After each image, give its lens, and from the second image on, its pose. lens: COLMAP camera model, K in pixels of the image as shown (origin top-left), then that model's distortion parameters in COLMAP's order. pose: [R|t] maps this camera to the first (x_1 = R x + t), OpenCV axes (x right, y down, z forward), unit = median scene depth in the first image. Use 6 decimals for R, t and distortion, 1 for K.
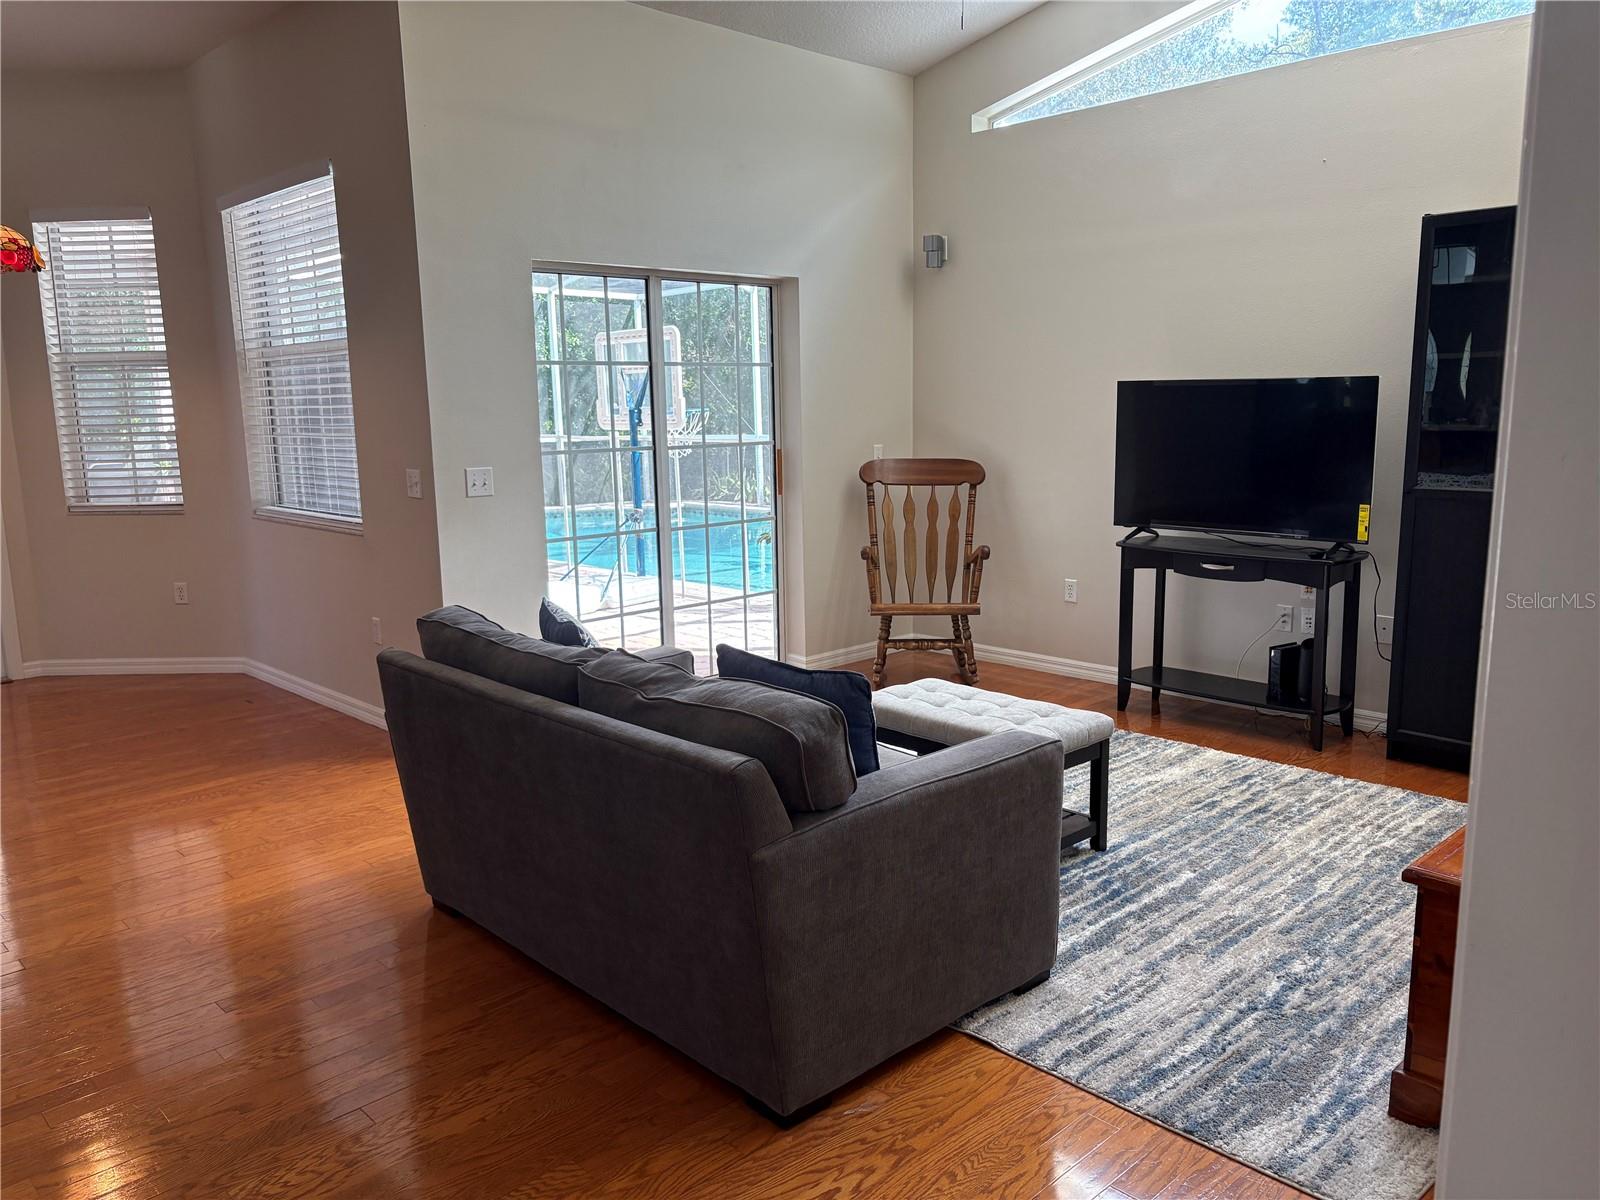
lens RADIAL K [[1212.6, 0, 793.1], [0, 1212.6, 600.4], [0, 0, 1]] dist [0.014645, 0.004320]
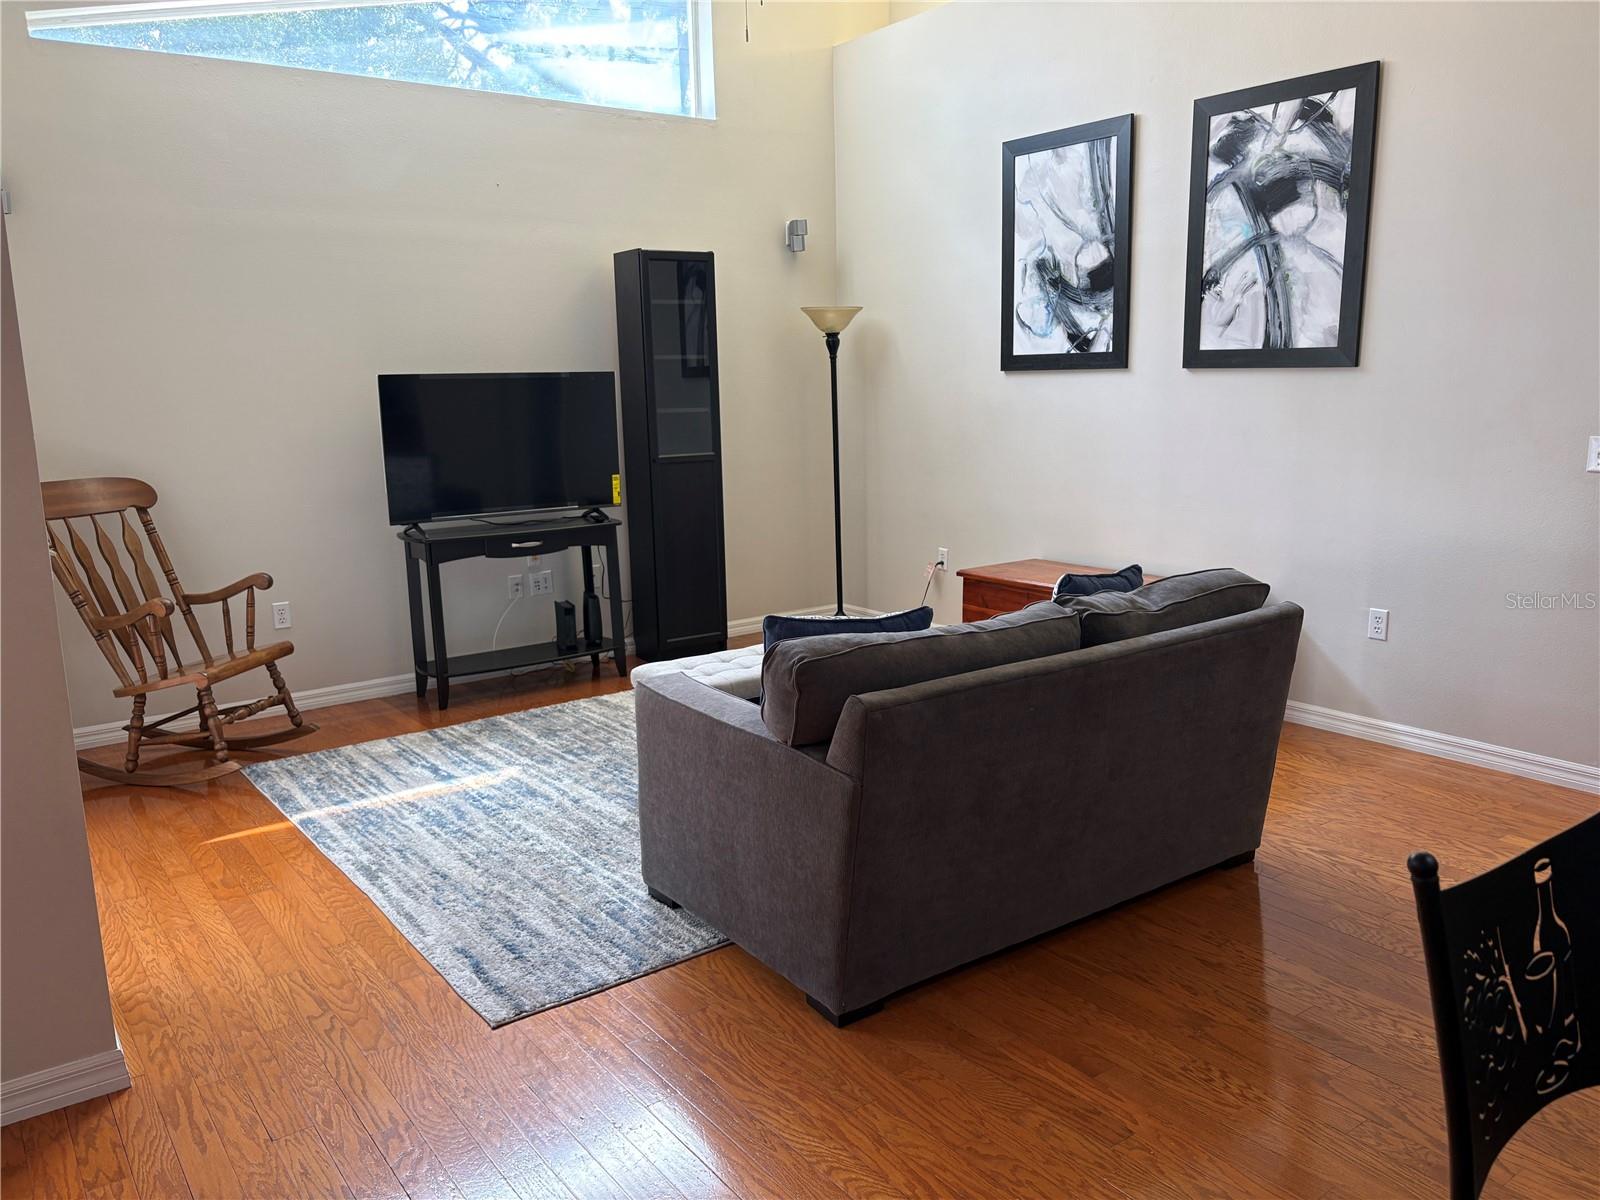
lens RADIAL K [[1212.6, 0, 793.1], [0, 1212.6, 603.2], [0, 0, 1]] dist [0.014645, 0.004320]
pose [[0.138544, -0.163553, 0.976758, -0.684084], [0.187171, 0.972819, 0.136345, -0.079154], [-0.972508, 0.163931, 0.165390, 0.584726]]
